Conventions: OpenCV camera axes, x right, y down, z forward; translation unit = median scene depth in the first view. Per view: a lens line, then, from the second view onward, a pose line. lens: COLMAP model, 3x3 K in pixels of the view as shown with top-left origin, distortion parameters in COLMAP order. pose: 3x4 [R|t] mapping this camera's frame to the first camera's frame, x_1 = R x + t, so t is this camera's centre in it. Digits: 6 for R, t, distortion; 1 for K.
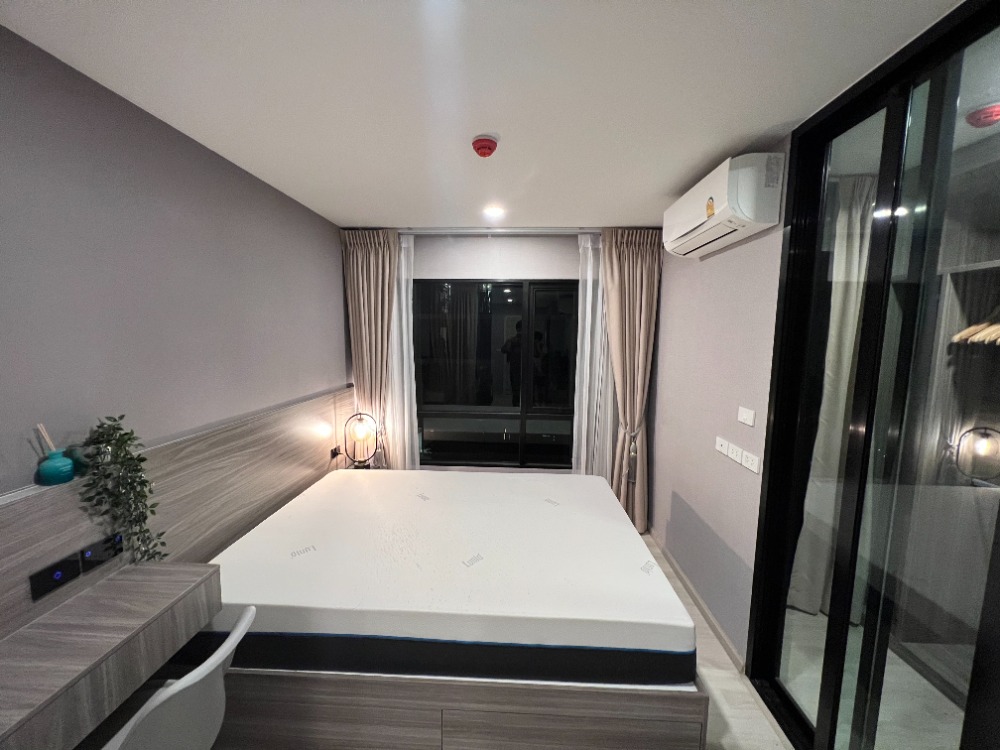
lens RADIAL K [[397.0, 0, 497.5], [0, 397.0, 380.5], [0, 0, 1]] dist [-0.000194, 0.000235]
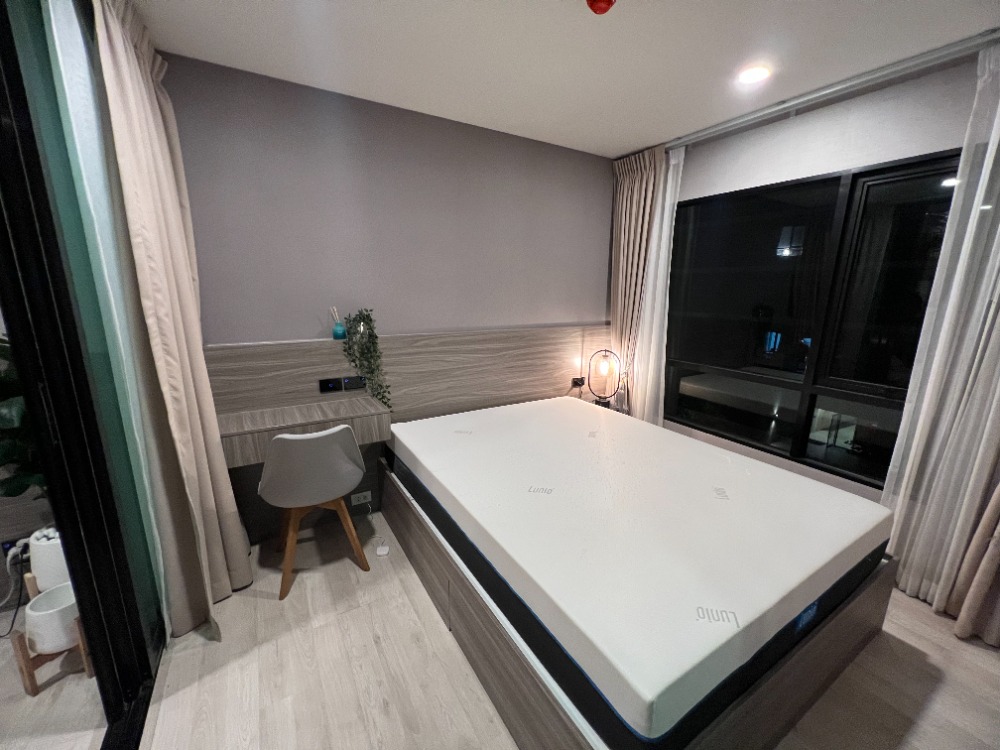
lens RADIAL K [[401.3, 0, 498.4], [0, 401.3, 376.0], [0, 0, 1]] dist [-0.002264, 0.000346]
pose [[0.561302, 0.178803, -0.808065, 0.338549], [-0.102361, 0.983885, 0.146605, 0.026237], [0.821257, 0.000424, 0.570559, 0.198917]]
